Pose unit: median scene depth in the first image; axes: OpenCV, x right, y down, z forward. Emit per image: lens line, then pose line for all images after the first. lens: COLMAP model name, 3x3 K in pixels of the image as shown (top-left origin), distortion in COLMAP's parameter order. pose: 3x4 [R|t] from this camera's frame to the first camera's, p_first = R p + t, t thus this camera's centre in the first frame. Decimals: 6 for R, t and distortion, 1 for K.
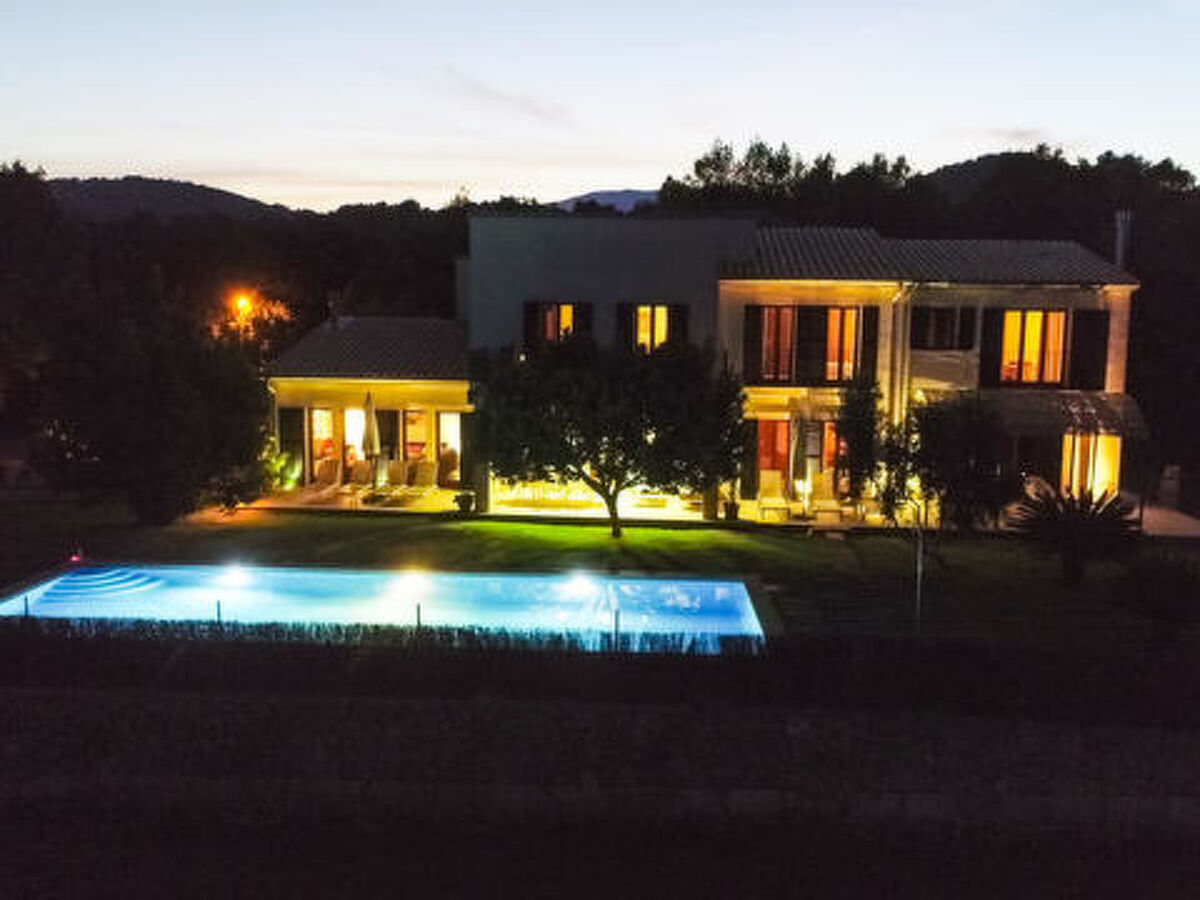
lens RADIAL K [[1162.9, 0, 600.0], [0, 1162.9, 450.0], [0, 0, 1]] dist [0.000512, 0.003333]
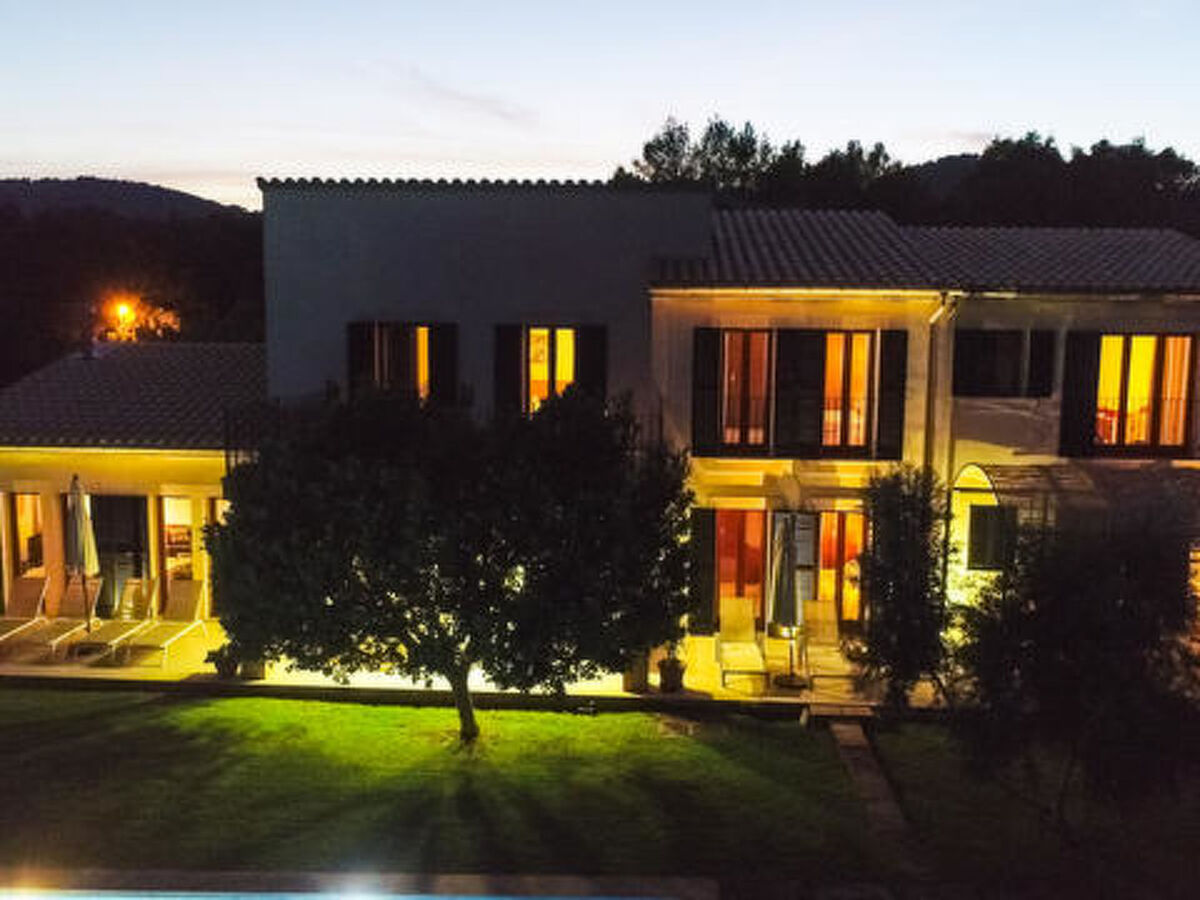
lens RADIAL K [[1162.9, 0, 600.0], [0, 1162.9, 450.0], [0, 0, 1]] dist [0.000512, 0.003333]
pose [[0.999506, -0.006175, 0.030832, 0.053033], [0.006212, 0.999980, -0.001119, -0.056951], [-0.030824, 0.001310, 0.999524, 0.365350]]
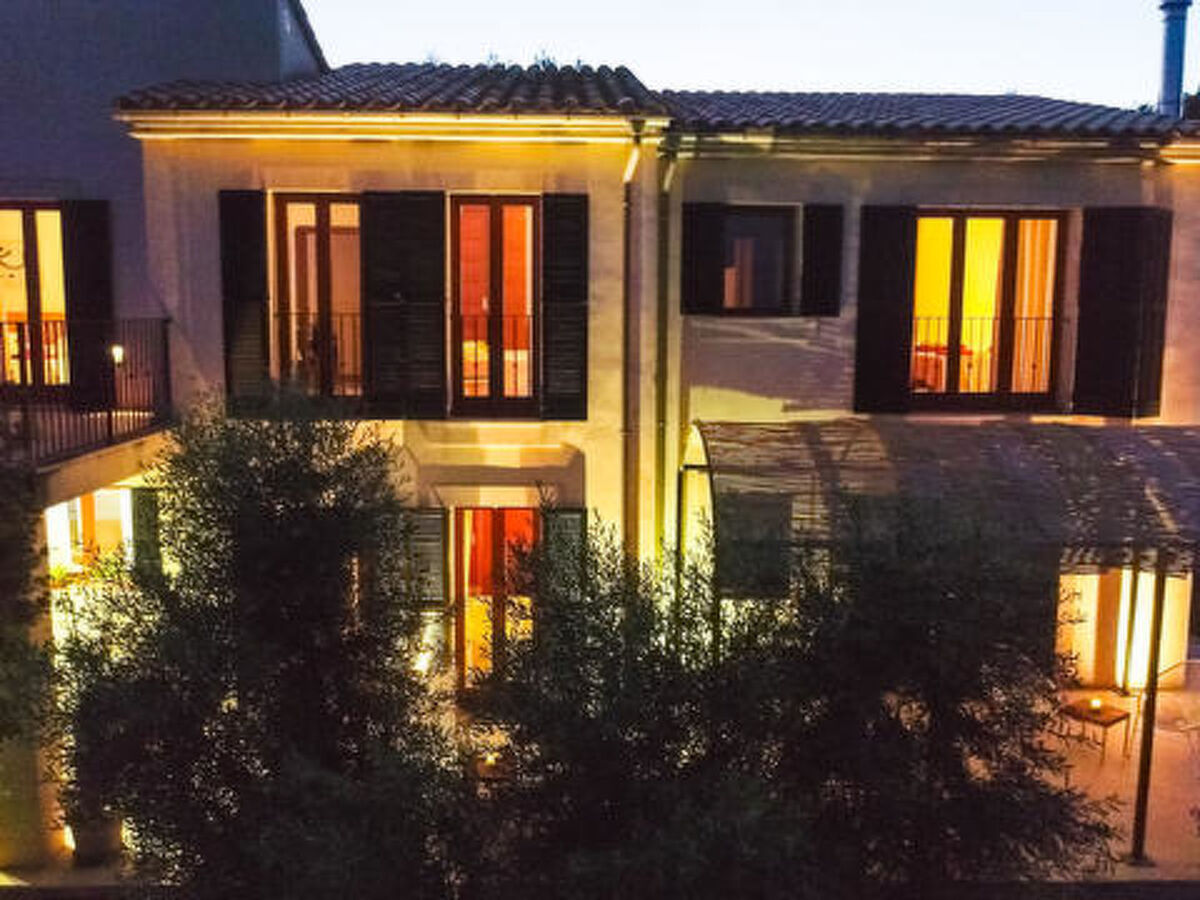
lens RADIAL K [[1162.9, 0, 600.0], [0, 1162.9, 450.0], [0, 0, 1]] dist [0.000512, 0.003333]
pose [[0.992875, -0.021222, 0.117254, 0.191757], [0.020307, 0.999753, 0.008995, -0.045019], [-0.117416, -0.006550, 0.993061, 0.612840]]
